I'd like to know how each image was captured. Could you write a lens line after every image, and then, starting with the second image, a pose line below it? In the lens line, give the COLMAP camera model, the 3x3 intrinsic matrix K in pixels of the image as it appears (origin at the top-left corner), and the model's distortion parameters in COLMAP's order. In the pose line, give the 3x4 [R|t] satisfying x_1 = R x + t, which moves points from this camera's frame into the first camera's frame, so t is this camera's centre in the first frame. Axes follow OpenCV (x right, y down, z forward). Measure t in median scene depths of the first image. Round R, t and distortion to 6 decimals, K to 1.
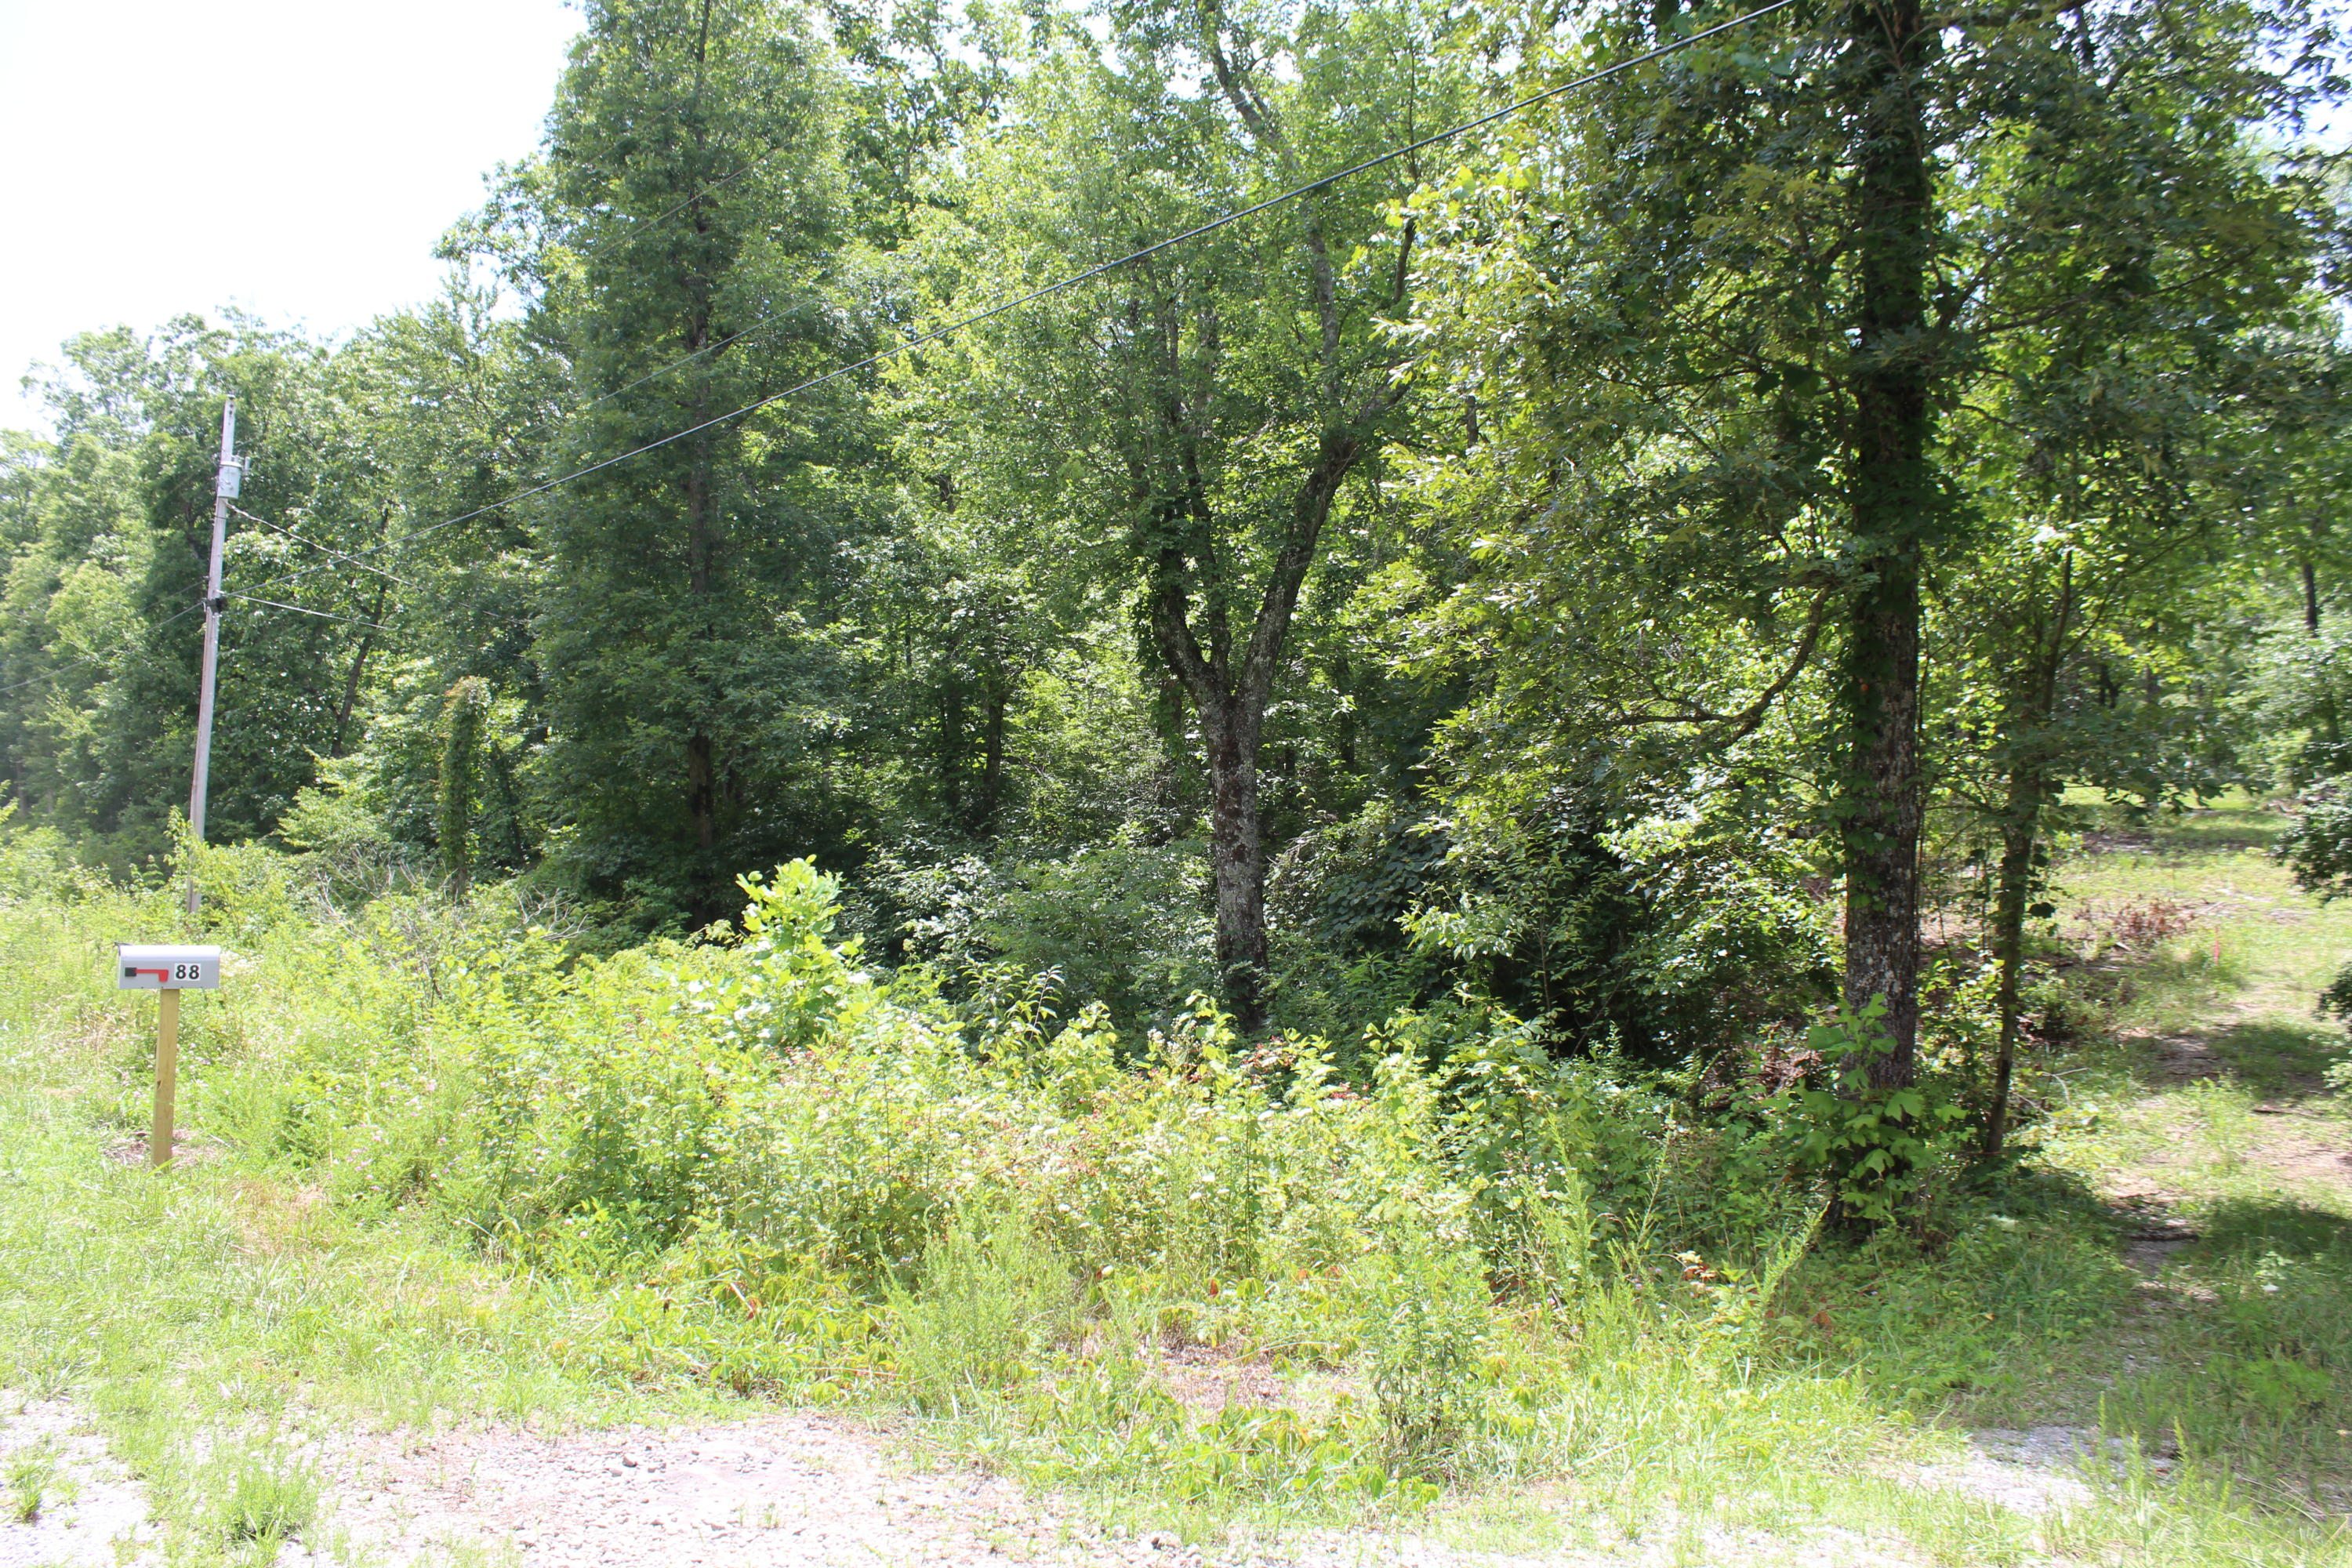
lens RADIAL K [[1959.0, 0, 1172.5], [0, 1959.0, 791.9], [0, 0, 1]] dist [-0.166150, 0.143245]
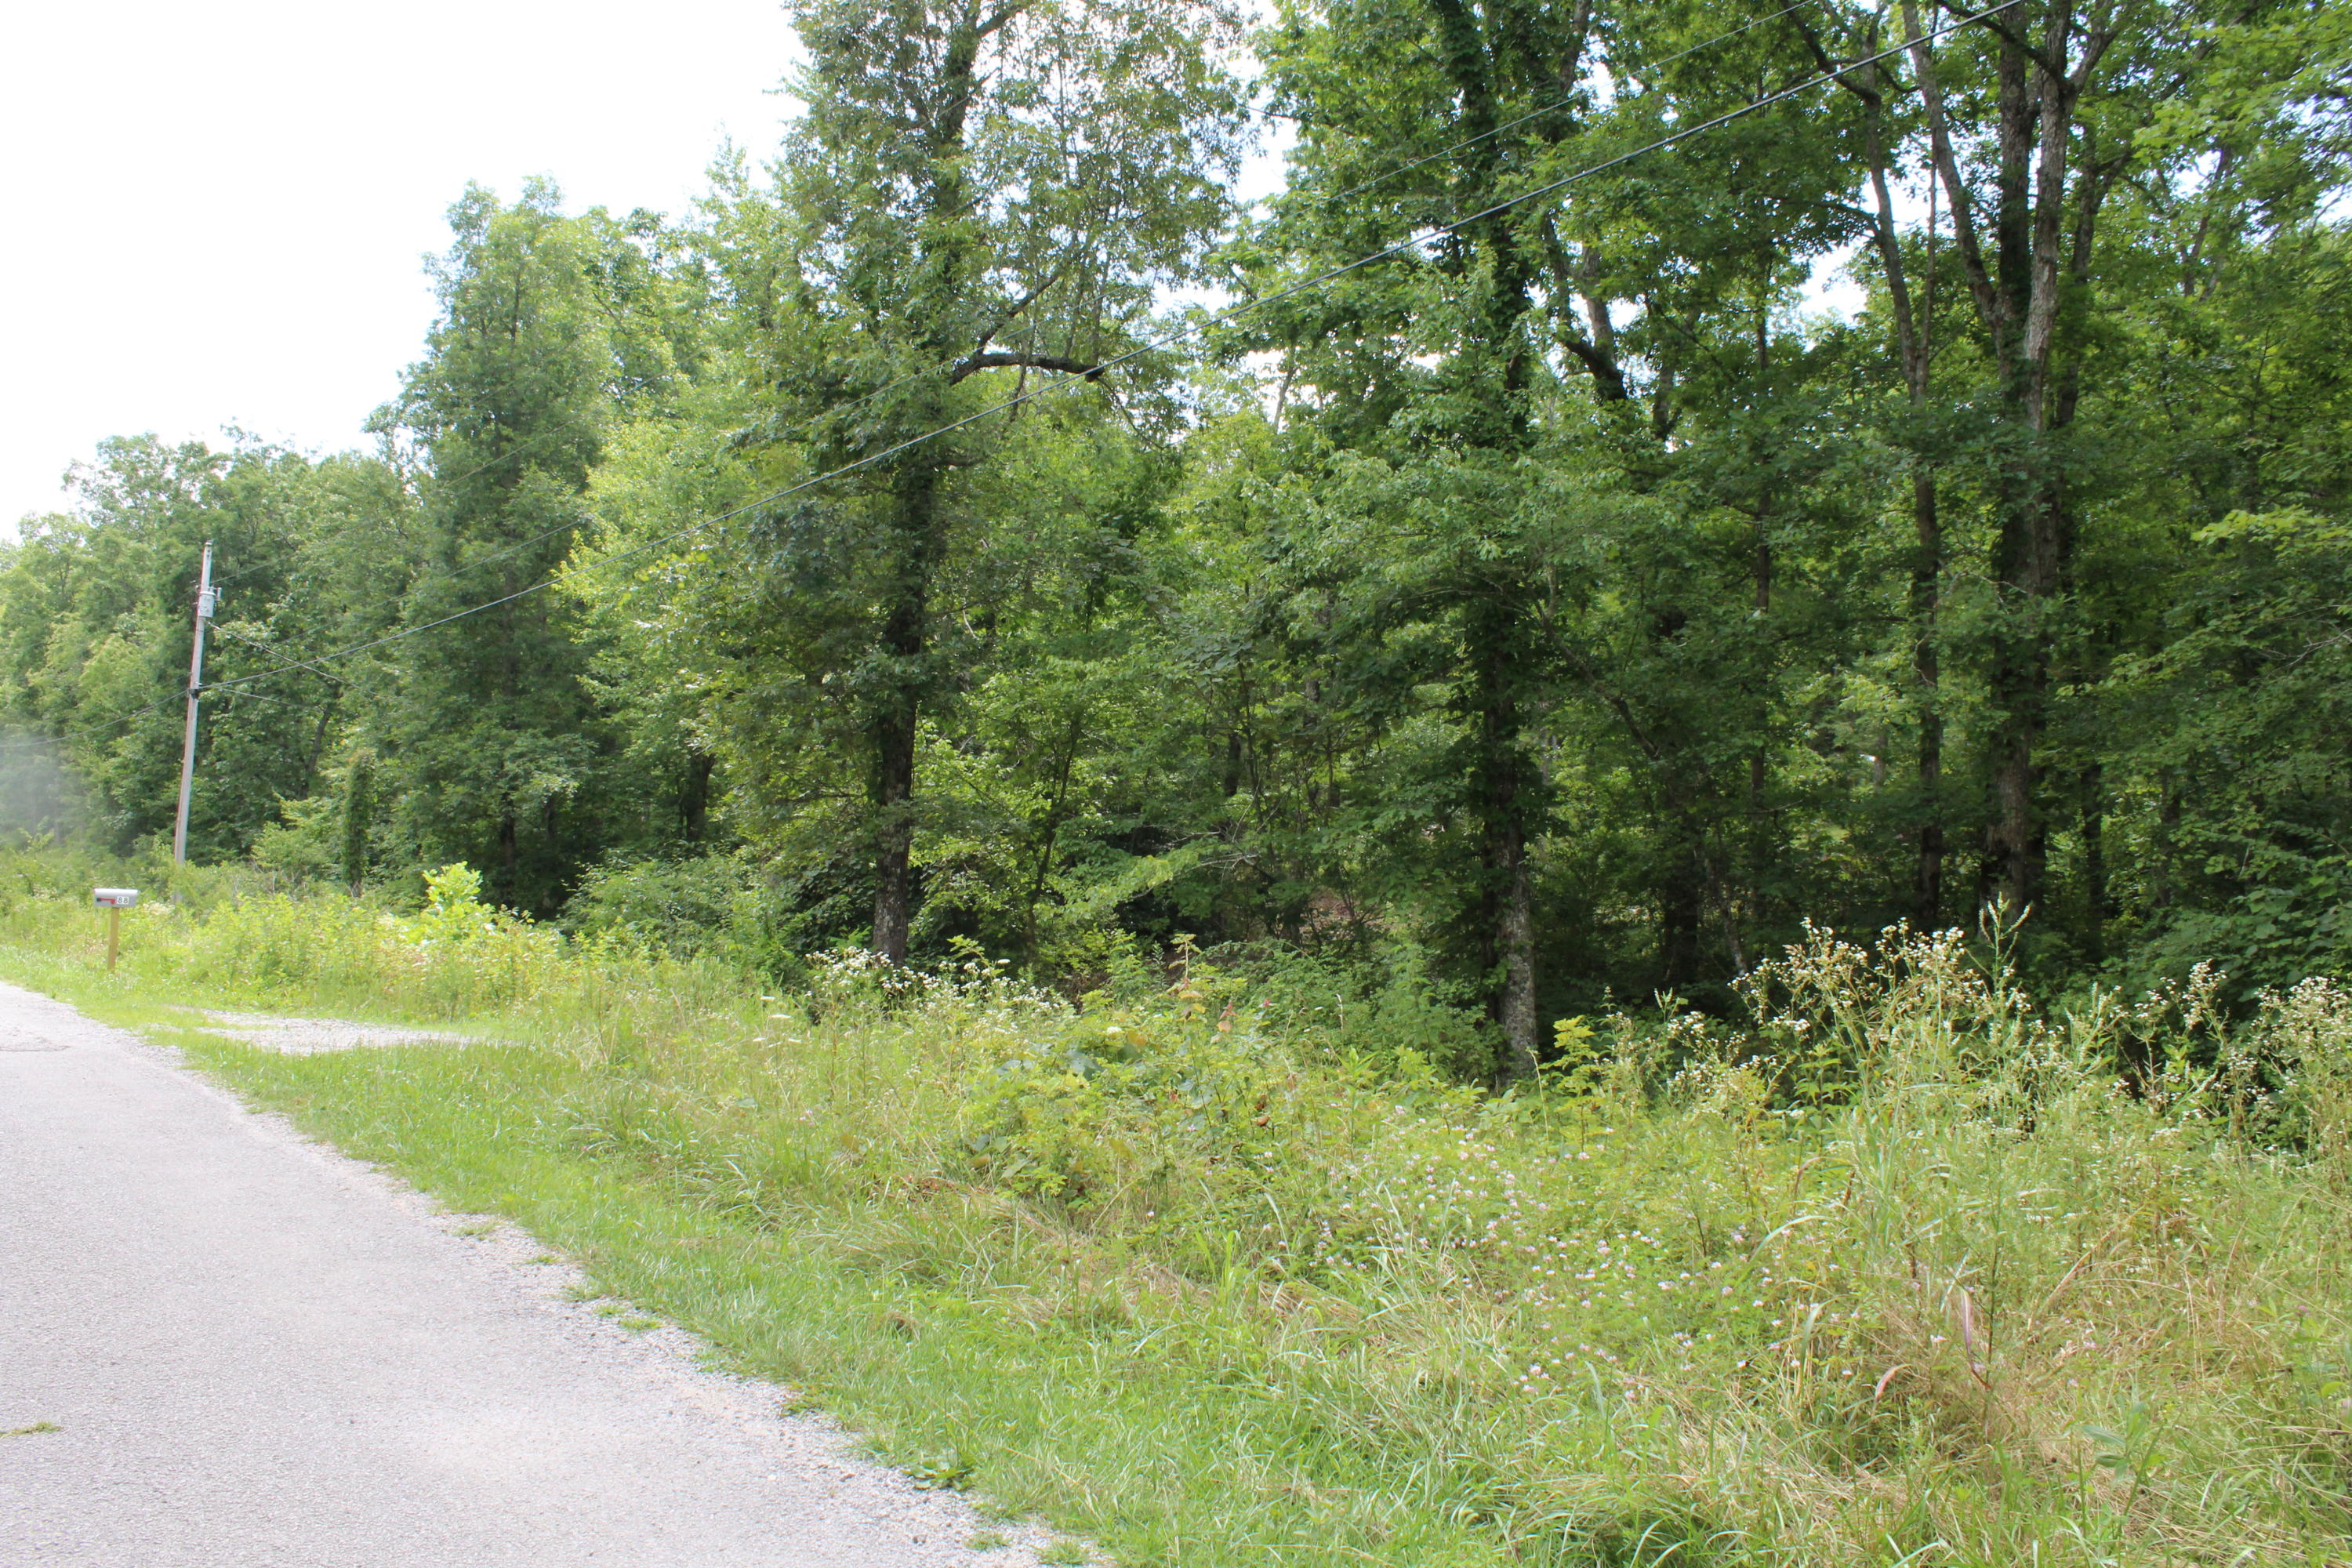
lens RADIAL K [[1959.0, 0, 1172.5], [0, 1959.0, 791.9], [0, 0, 1]] dist [-0.166150, 0.143245]
pose [[0.999862, 0.007133, -0.015029, 0.180283], [-0.007450, 0.999748, -0.021185, -0.000350], [0.014874, 0.021294, 0.999663, -0.292940]]
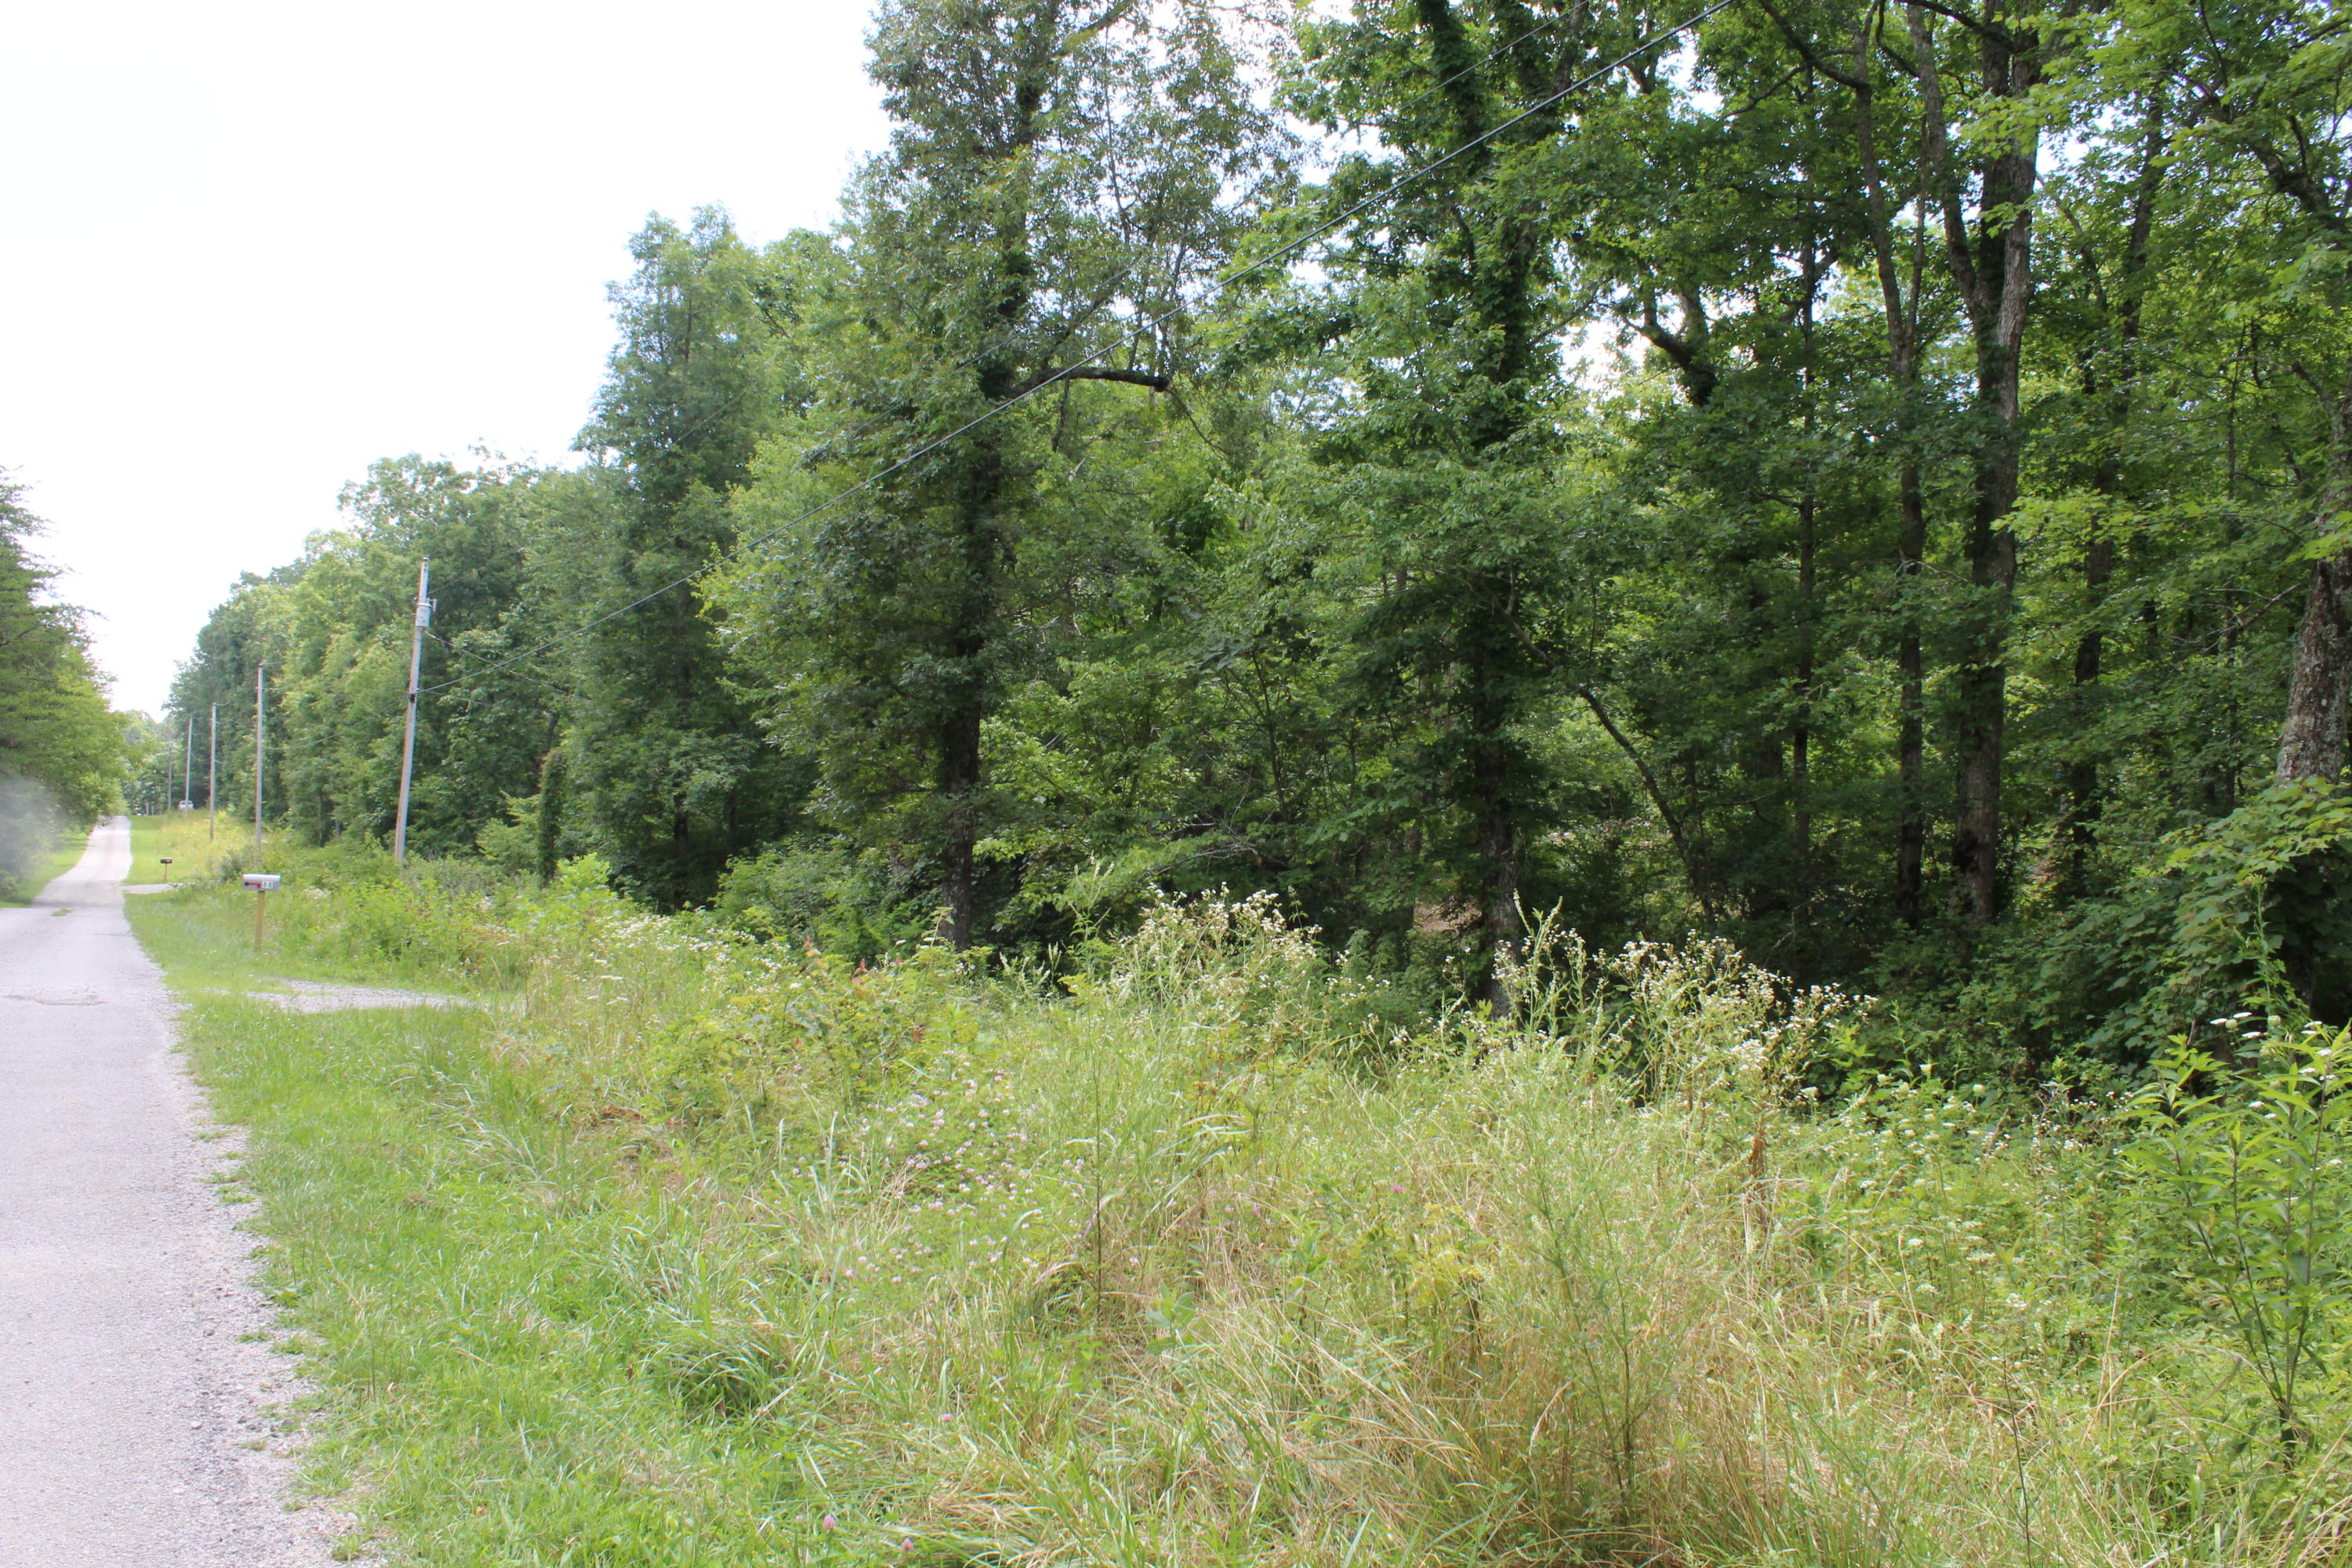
lens RADIAL K [[1959.0, 0, 1172.5], [0, 1959.0, 791.9], [0, 0, 1]] dist [-0.166150, 0.143245]
pose [[0.987939, 0.007573, -0.154657, 0.245185], [-0.010886, 0.999729, -0.020584, 0.001582], [0.154459, 0.022019, 0.987754, -0.308432]]
